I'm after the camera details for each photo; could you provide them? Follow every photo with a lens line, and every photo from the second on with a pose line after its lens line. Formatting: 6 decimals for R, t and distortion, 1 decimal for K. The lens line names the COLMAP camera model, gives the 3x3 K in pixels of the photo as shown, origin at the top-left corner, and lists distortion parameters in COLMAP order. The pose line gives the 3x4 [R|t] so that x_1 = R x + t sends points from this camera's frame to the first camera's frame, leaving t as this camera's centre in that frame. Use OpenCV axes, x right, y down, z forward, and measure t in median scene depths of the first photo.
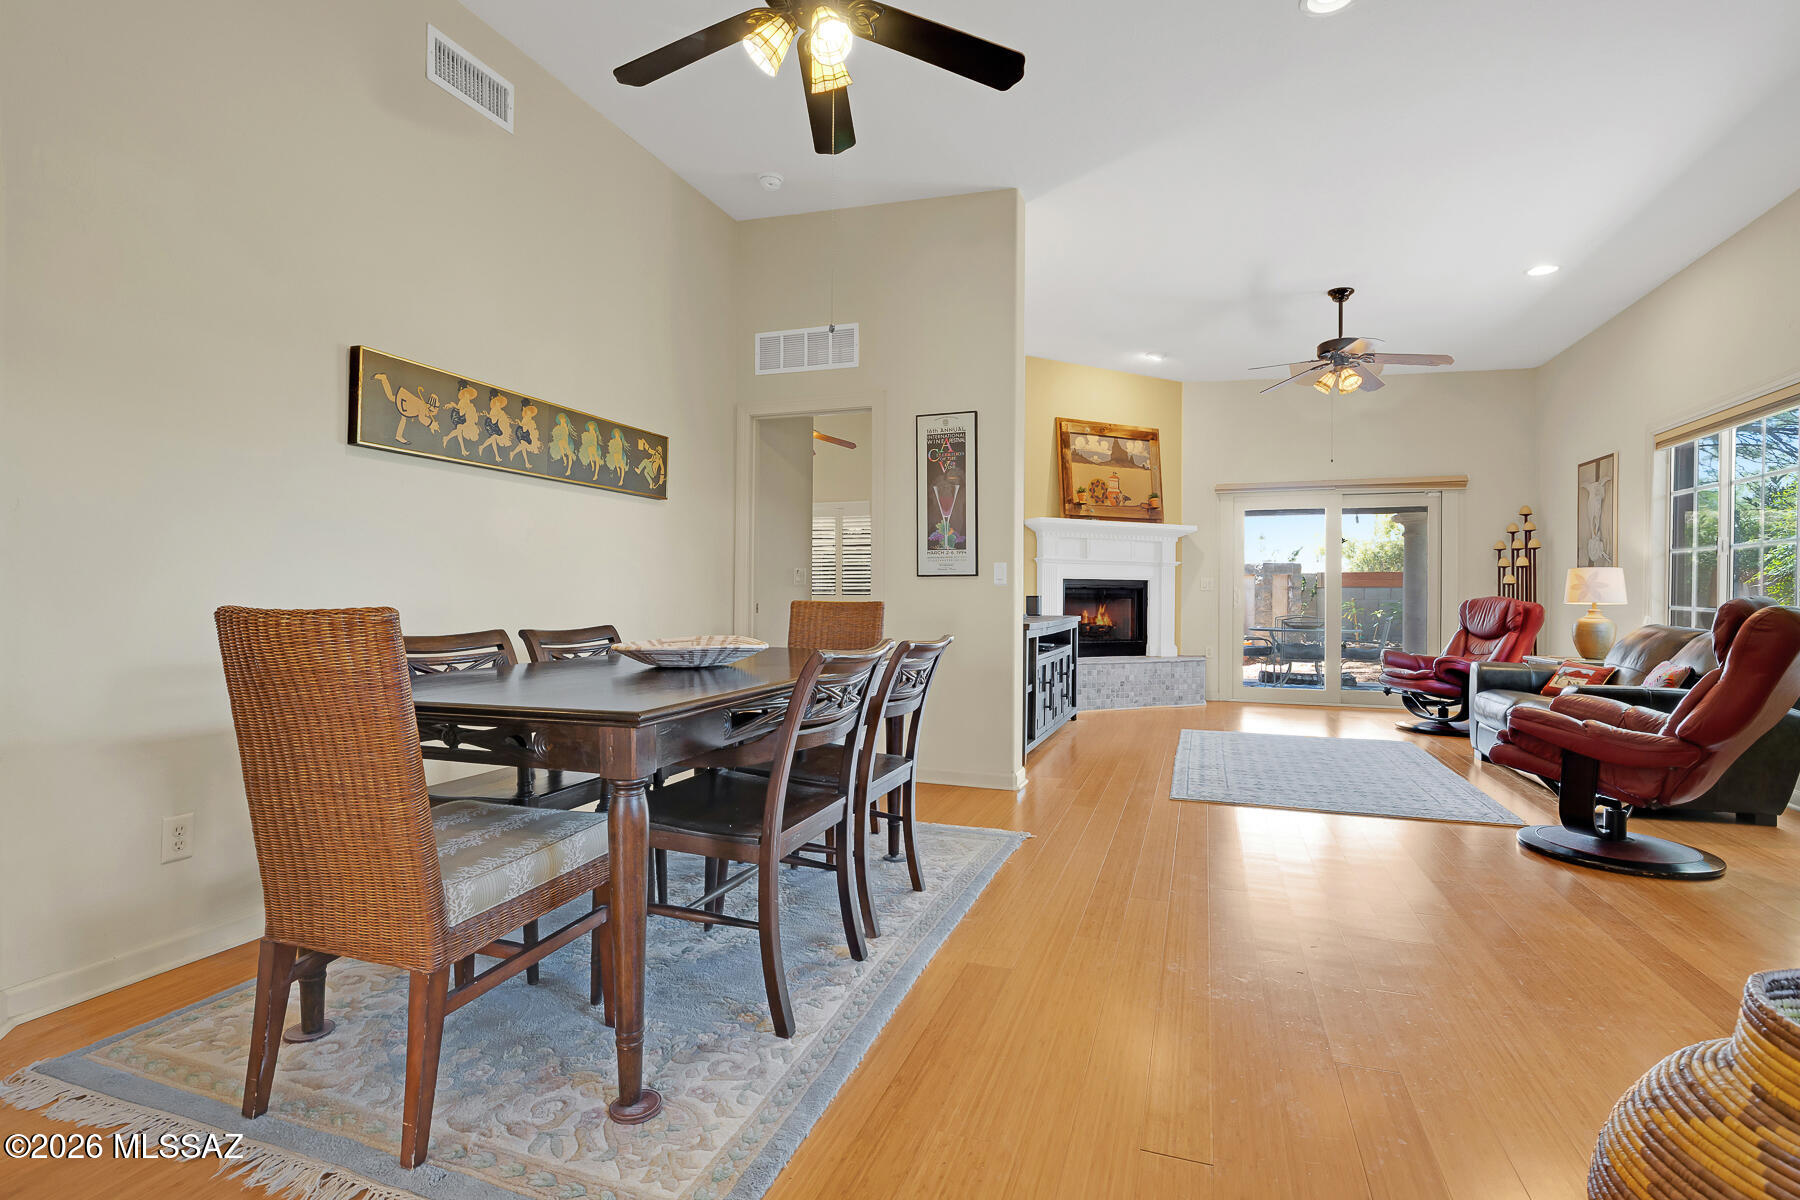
lens RADIAL K [[835.3, 0, 916.9], [0, 835.3, 595.7], [0, 0, 1]] dist [-0.008574, 0.002311]
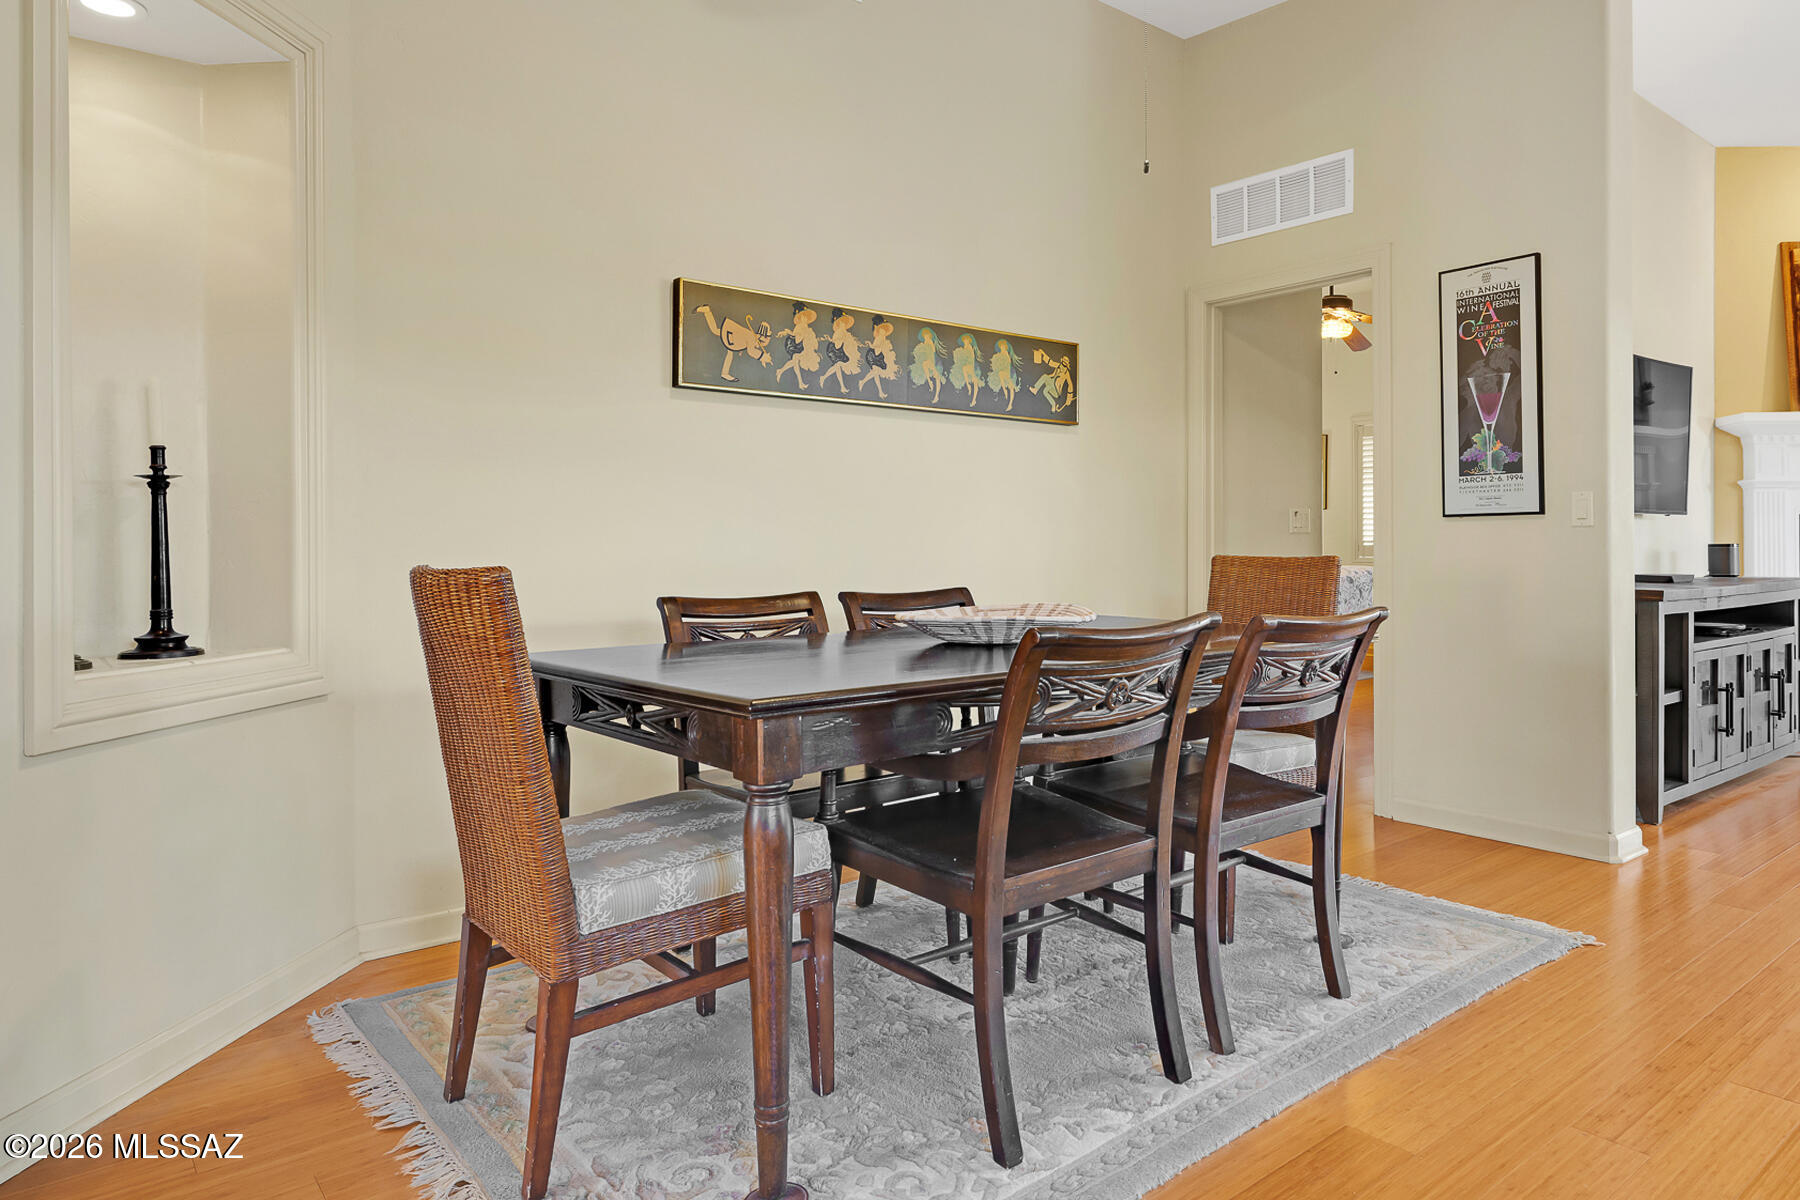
lens RADIAL K [[1107.2, 0, 1000.7], [0, 1107.2, 540.9], [0, 0, 1]] dist [0.008396, -0.005417]
pose [[0.867353, -0.011387, -0.497563, 0.128772], [0.008512, 0.999931, -0.008046, -0.000057], [0.497621, 0.002743, 0.867390, 0.067667]]
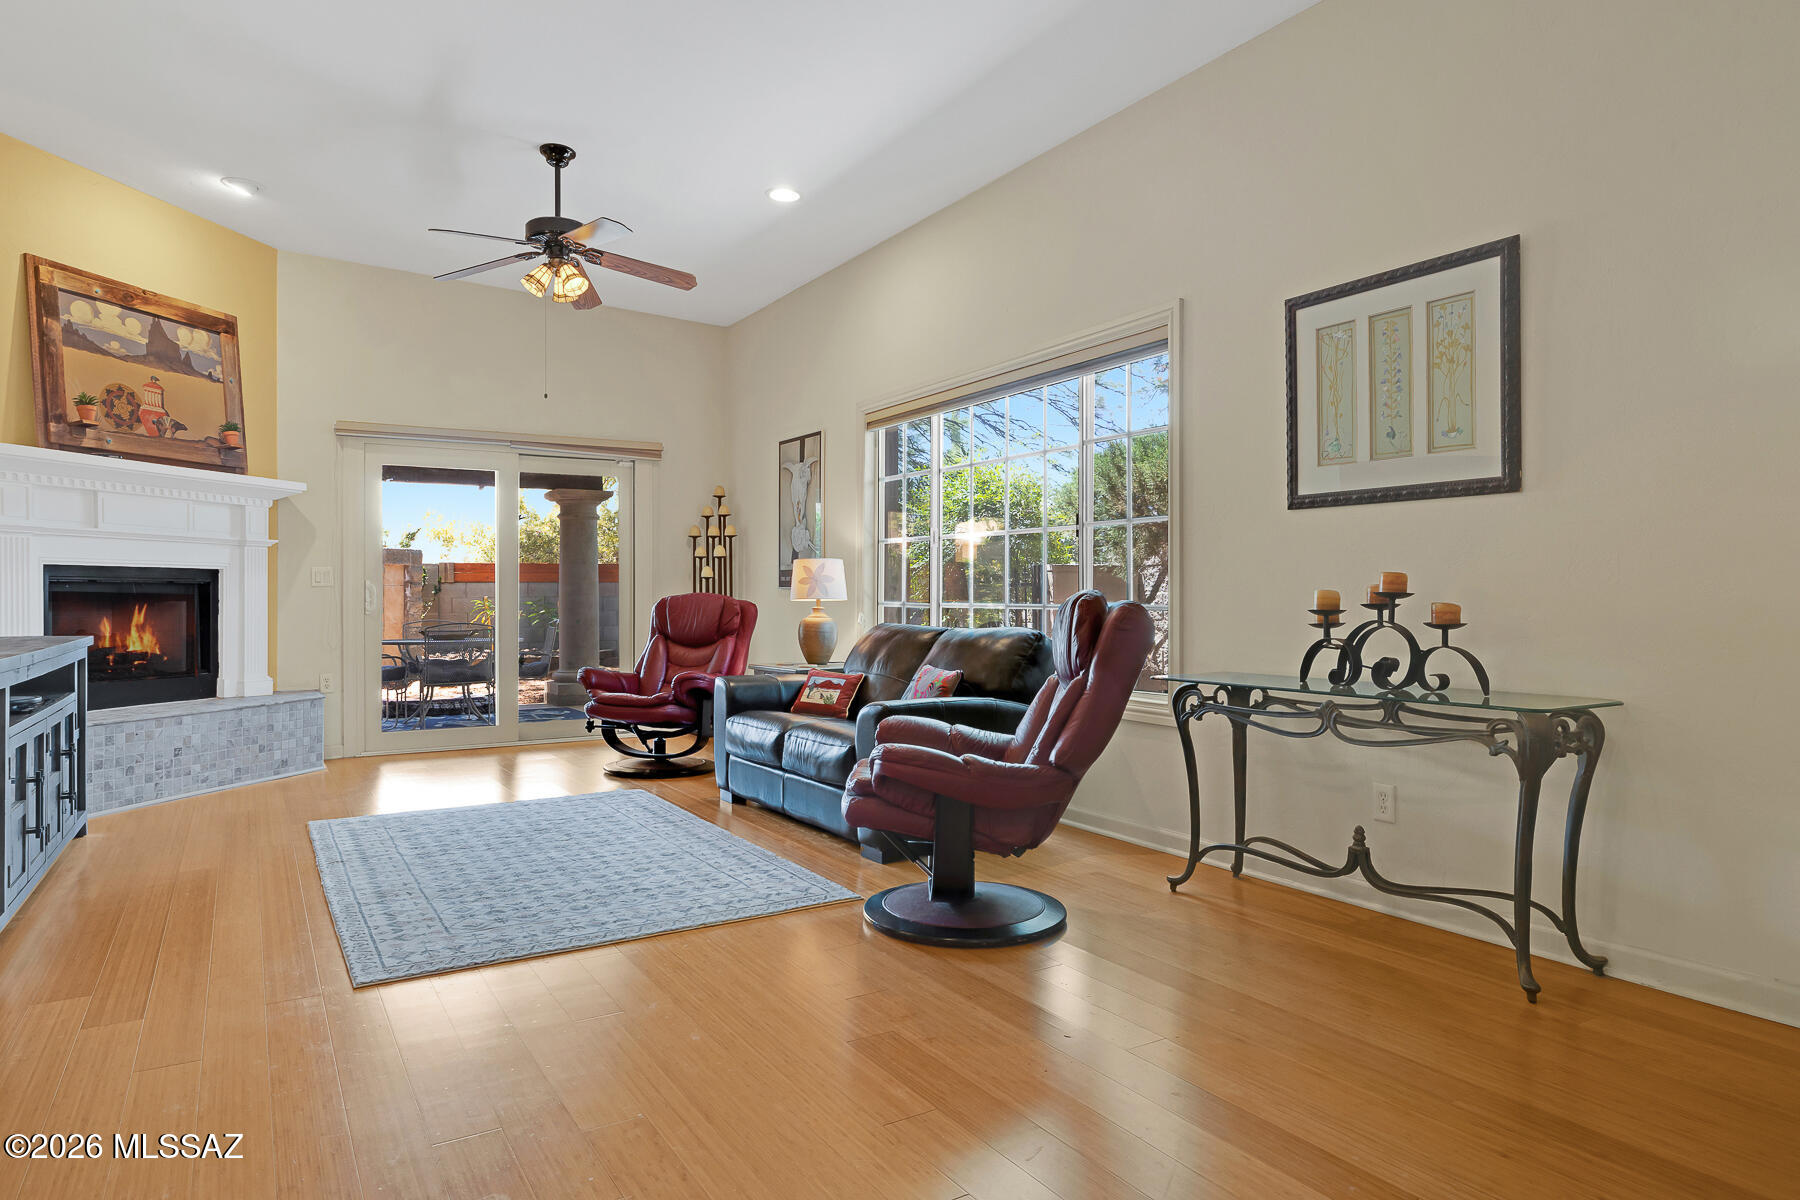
lens RADIAL K [[1052.1, 0, 857.8], [0, 1052.1, 590.6], [0, 0, 1]] dist [0.004748, -0.002165]
pose [[0.652913, -0.004995, 0.757416, 0.012157], [0.007186, 0.999974, 0.000400, -0.000736], [-0.757399, 0.005182, 0.652932, 0.306600]]
